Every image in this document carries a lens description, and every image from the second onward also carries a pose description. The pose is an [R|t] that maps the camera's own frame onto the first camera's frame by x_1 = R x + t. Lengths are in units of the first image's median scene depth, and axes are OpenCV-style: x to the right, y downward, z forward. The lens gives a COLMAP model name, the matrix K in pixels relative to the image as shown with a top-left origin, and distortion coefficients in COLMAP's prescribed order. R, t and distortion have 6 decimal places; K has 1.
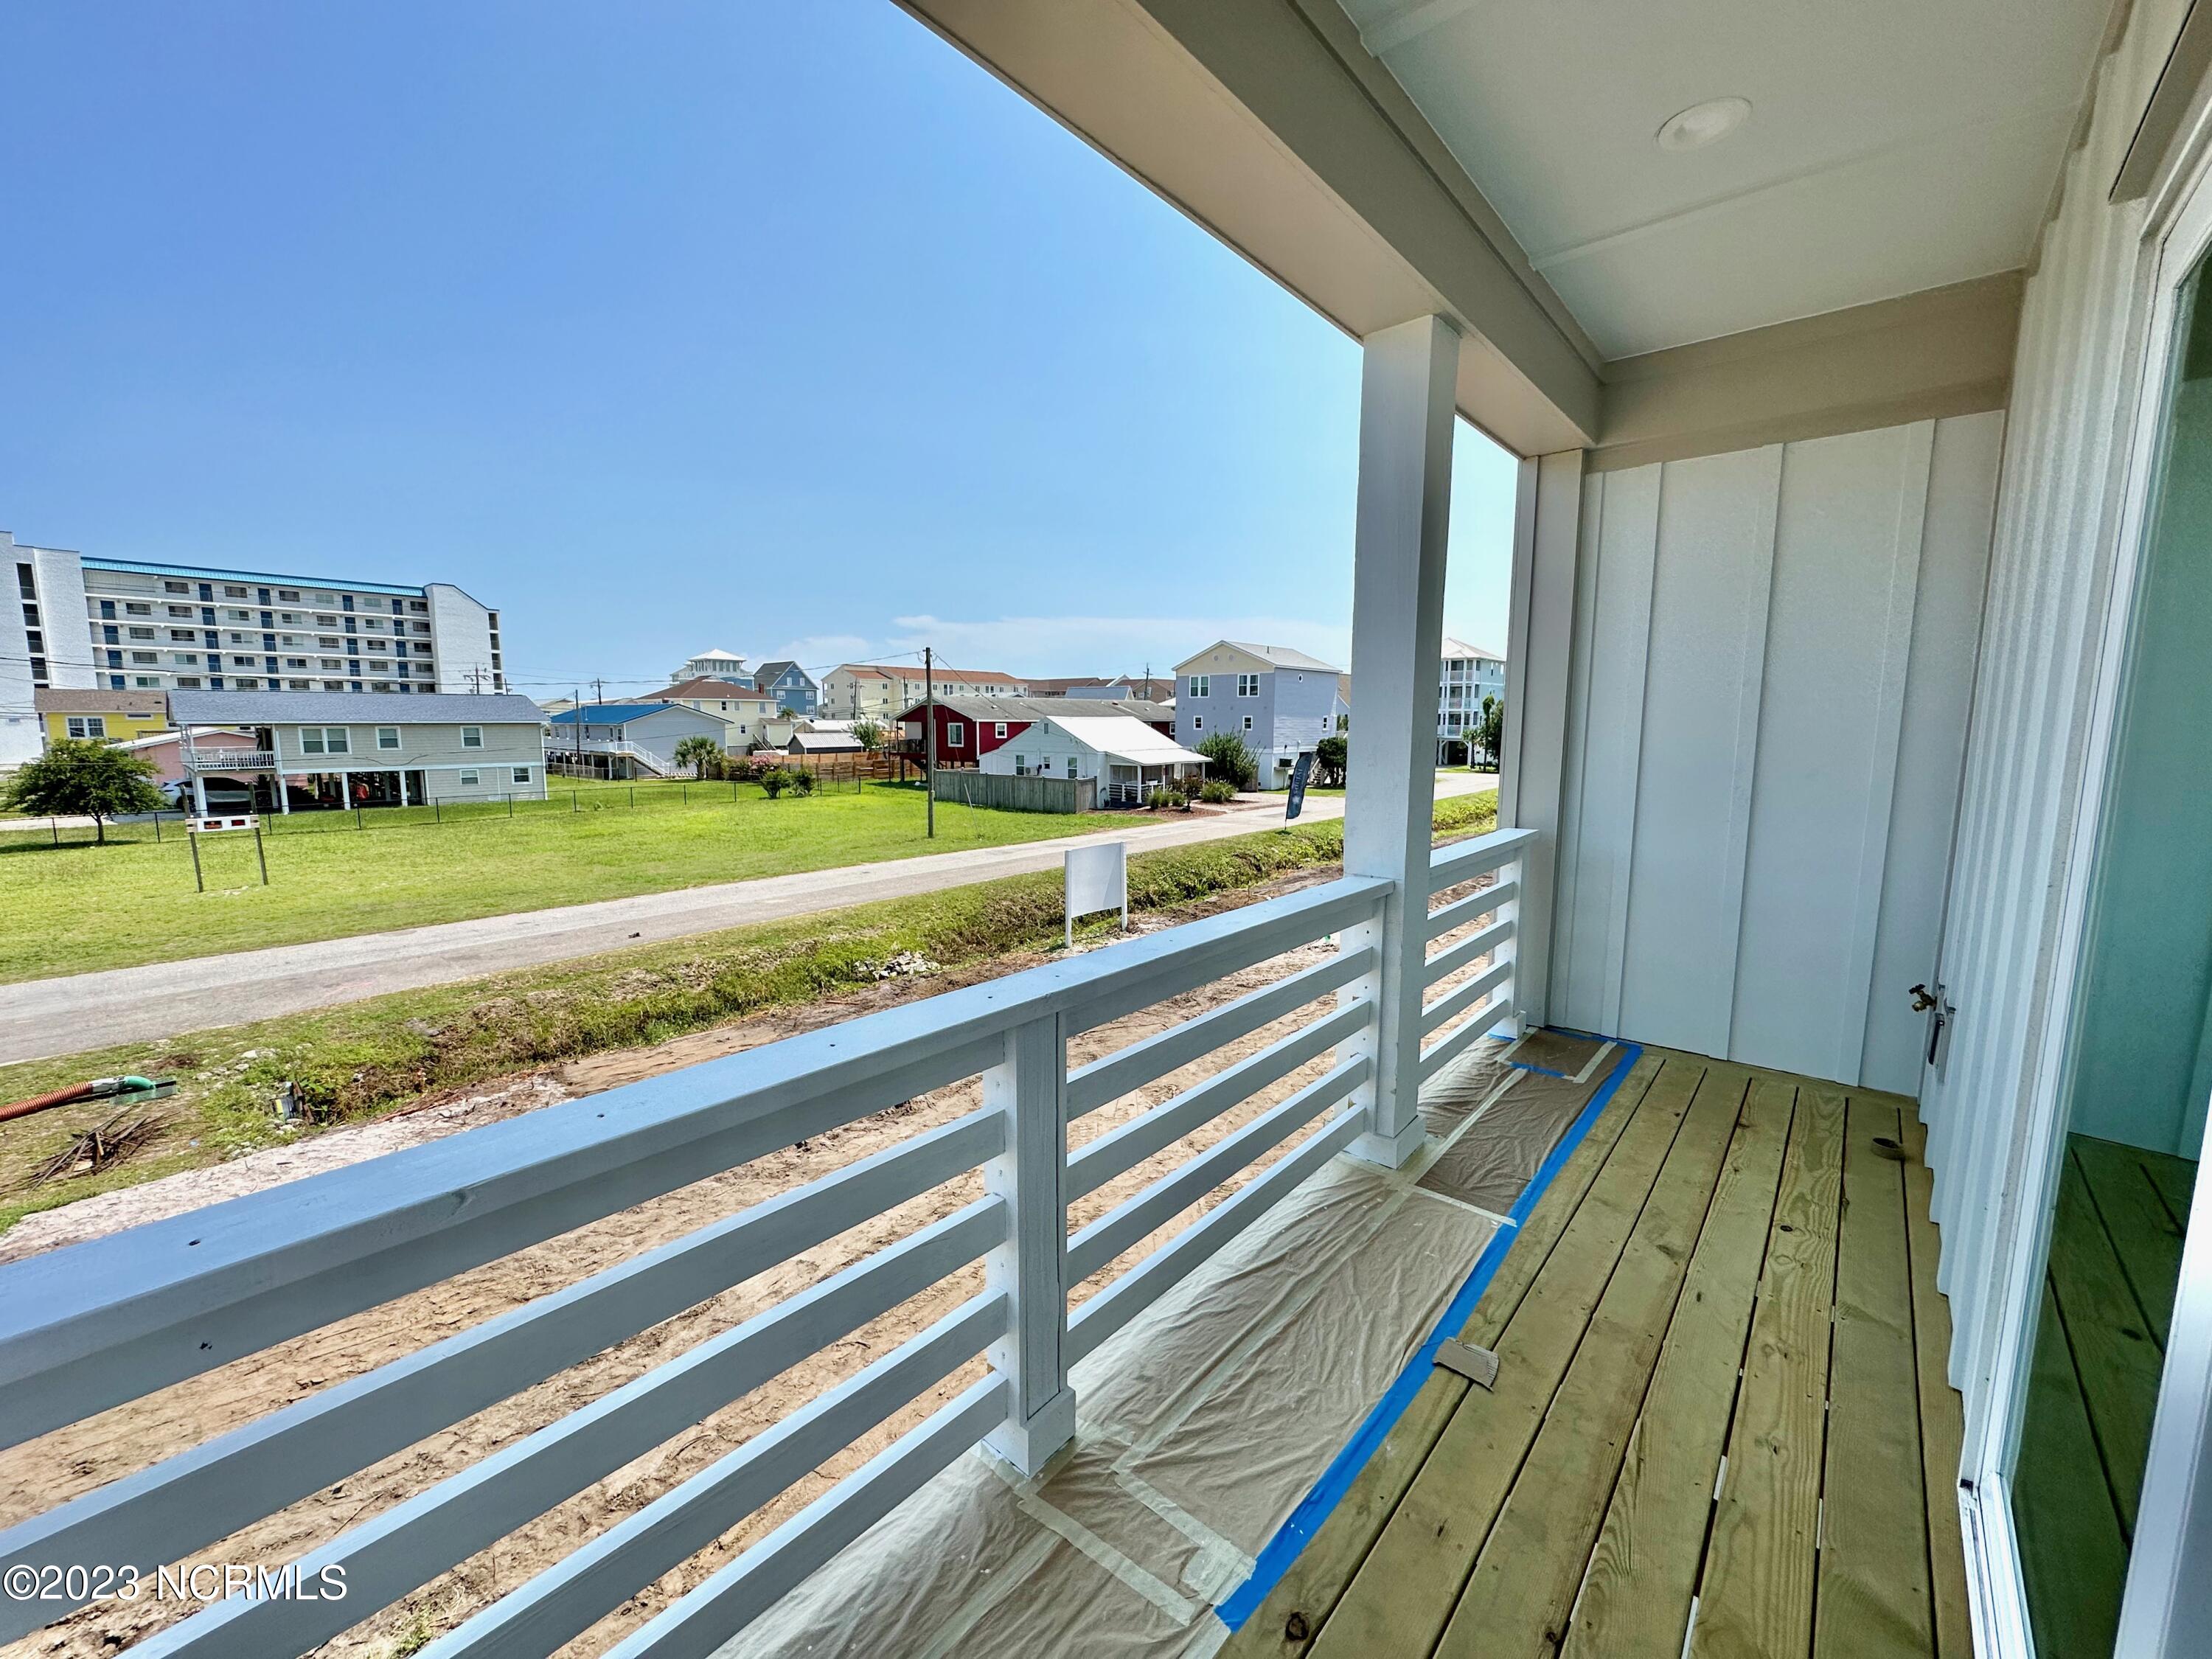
lens RADIAL K [[888.4, 0, 1106.0], [0, 888.4, 829.5], [0, 0, 1]] dist [-0.002512, 0.000042]
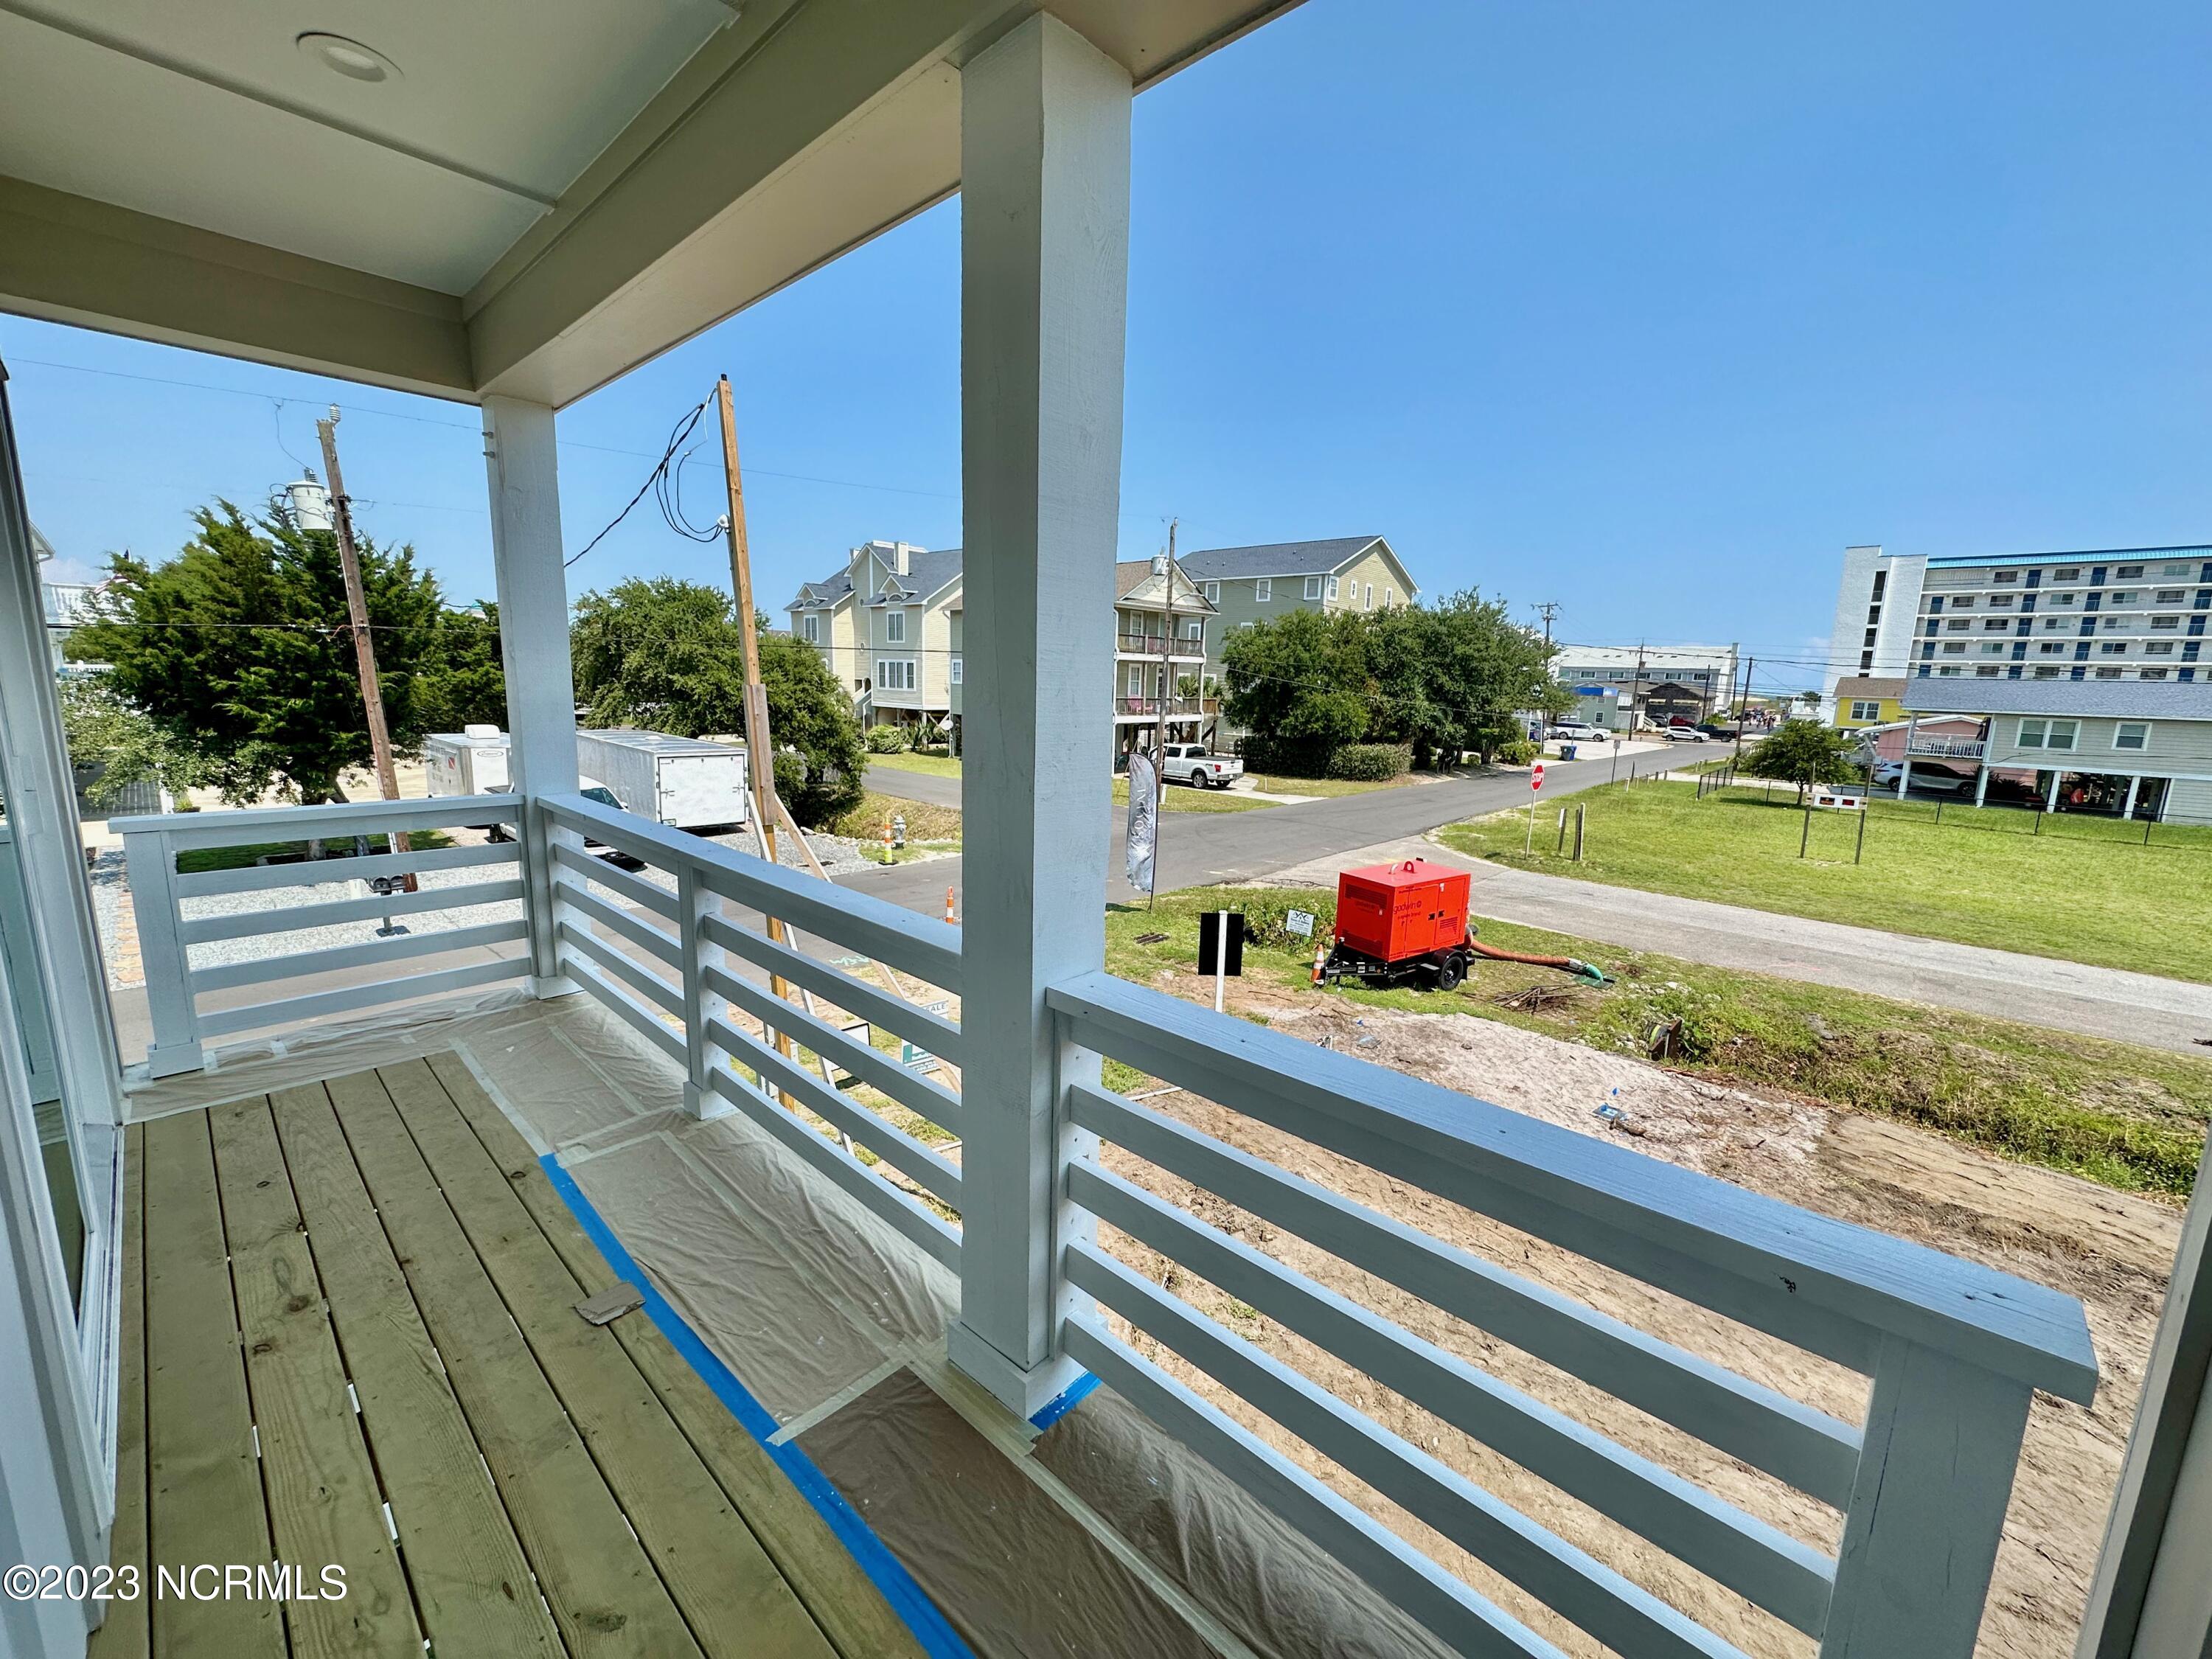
lens RADIAL K [[888.4, 0, 1106.0], [0, 888.4, 829.5], [0, 0, 1]] dist [-0.002512, 0.000042]
pose [[-0.039619, 0.167183, -0.985130, 0.159071], [-0.154610, 0.973004, 0.171343, -0.028032], [0.987181, 0.159100, -0.012702, 0.178905]]
